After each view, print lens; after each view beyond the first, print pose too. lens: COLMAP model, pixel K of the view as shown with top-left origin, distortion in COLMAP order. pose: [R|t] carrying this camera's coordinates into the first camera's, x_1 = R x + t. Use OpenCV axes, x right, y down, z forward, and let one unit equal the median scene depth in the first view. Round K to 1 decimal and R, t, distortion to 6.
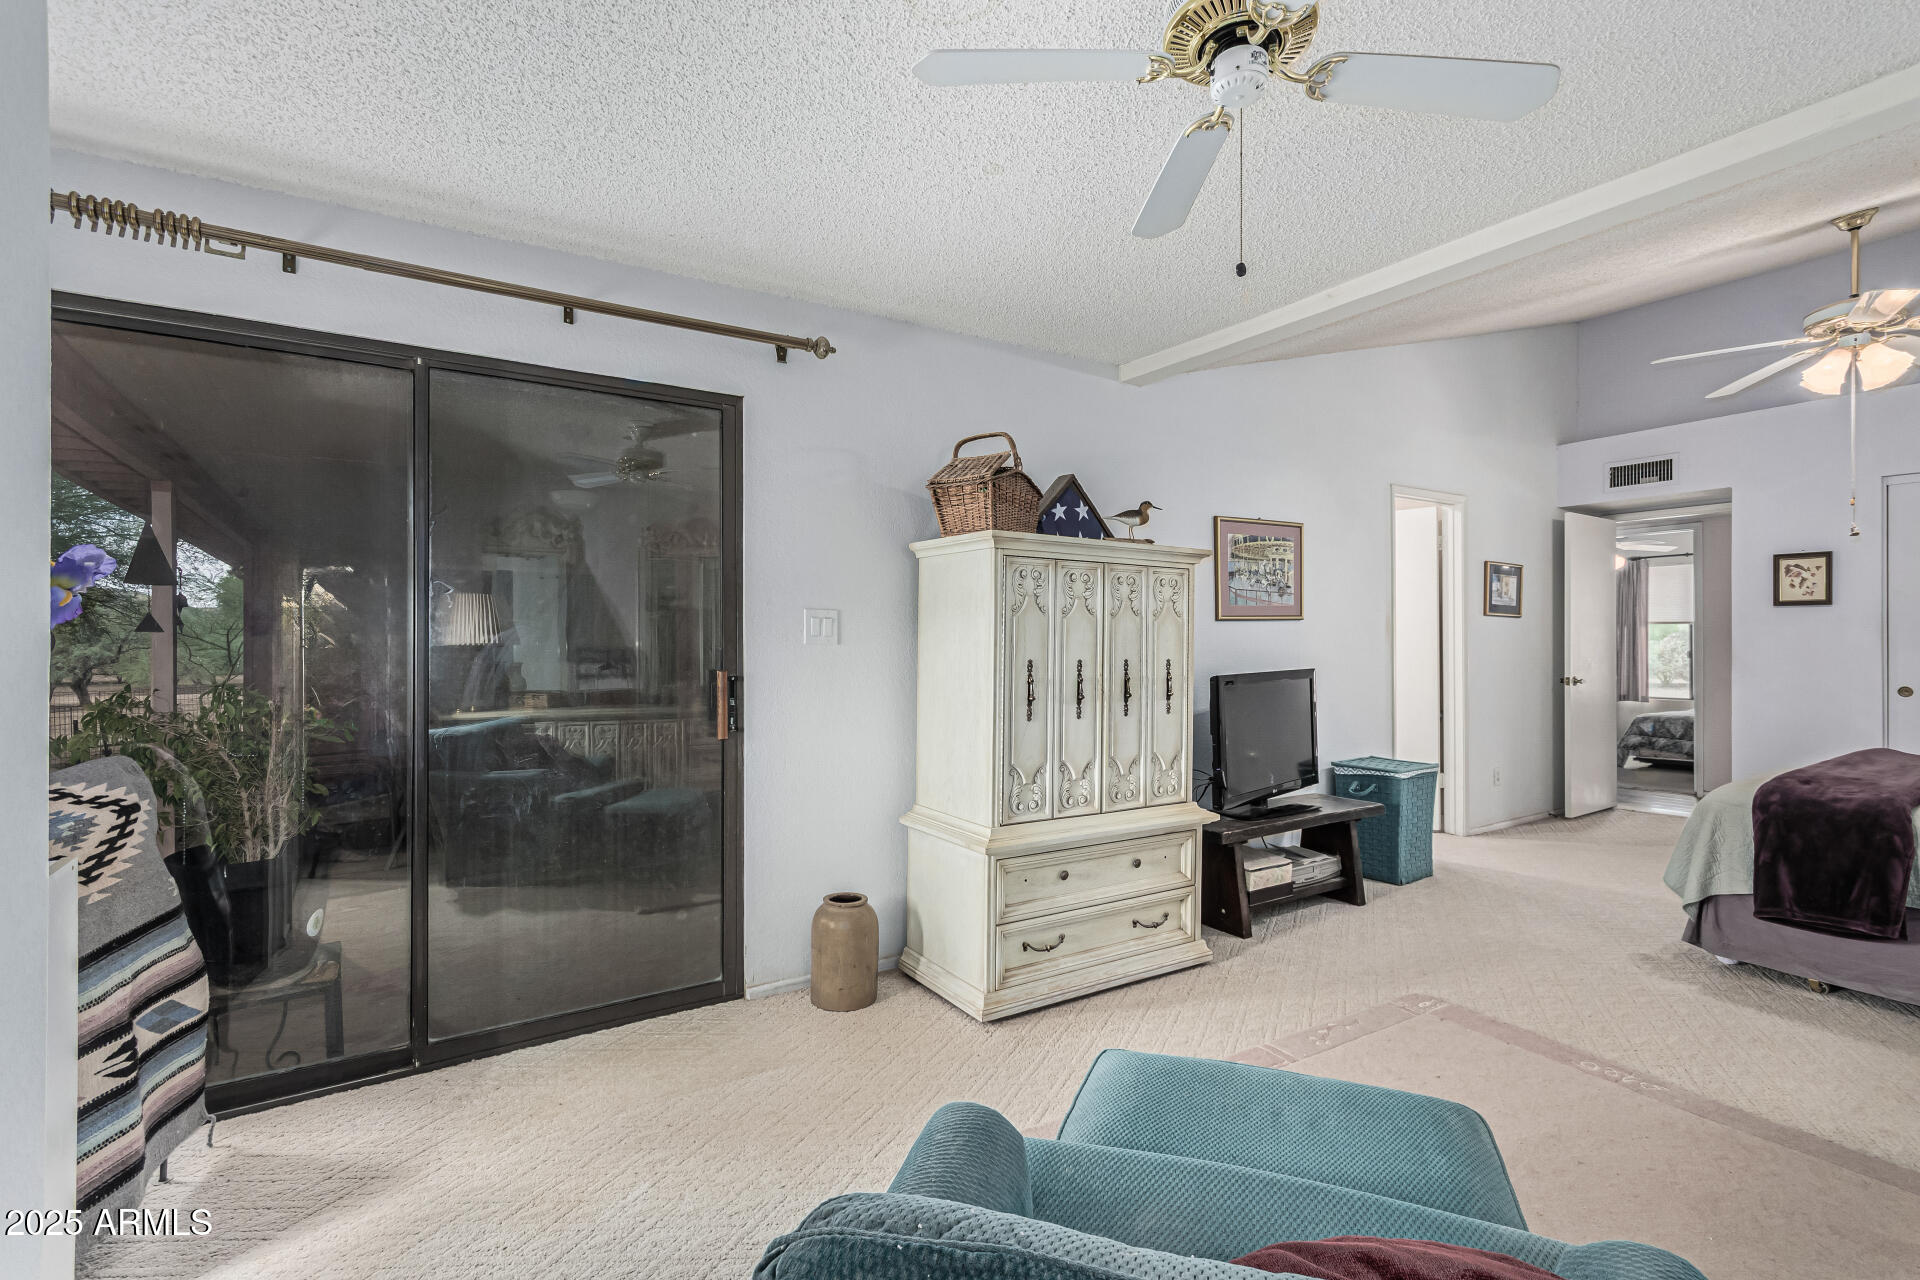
lens RADIAL K [[920.2, 0, 970.5], [0, 920.2, 639.5], [0, 0, 1]] dist [0.008812, -0.000989]
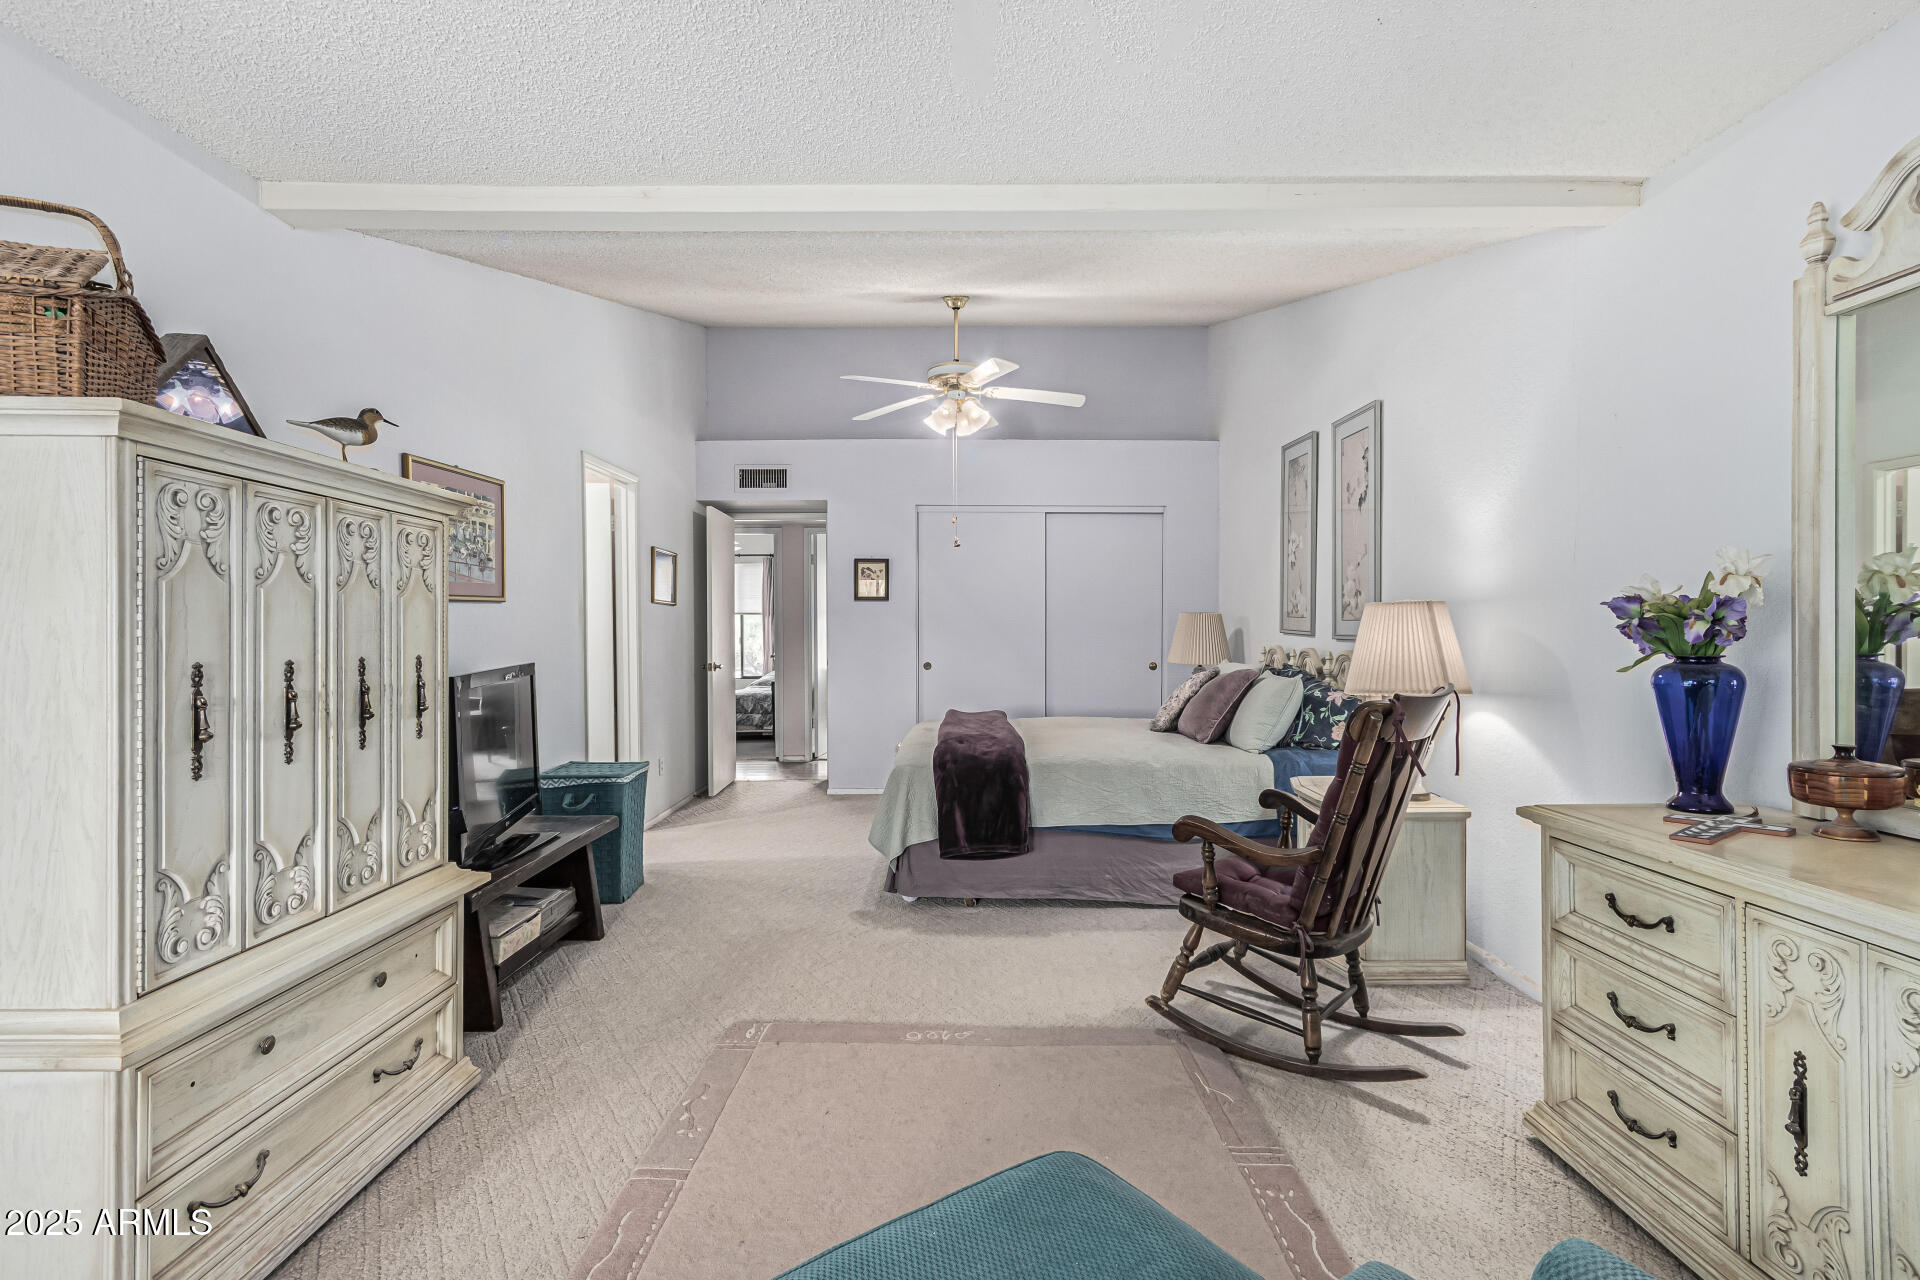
lens RADIAL K [[920.2, 0, 977.1], [0, 920.2, 645.2], [0, 0, 1]] dist [0.008812, -0.000989]
pose [[0.535232, -0.014690, 0.844577, -0.130989], [-0.001369, 0.999832, 0.018258, 0.001147], [-0.844704, -0.010929, 0.535122, 0.312910]]
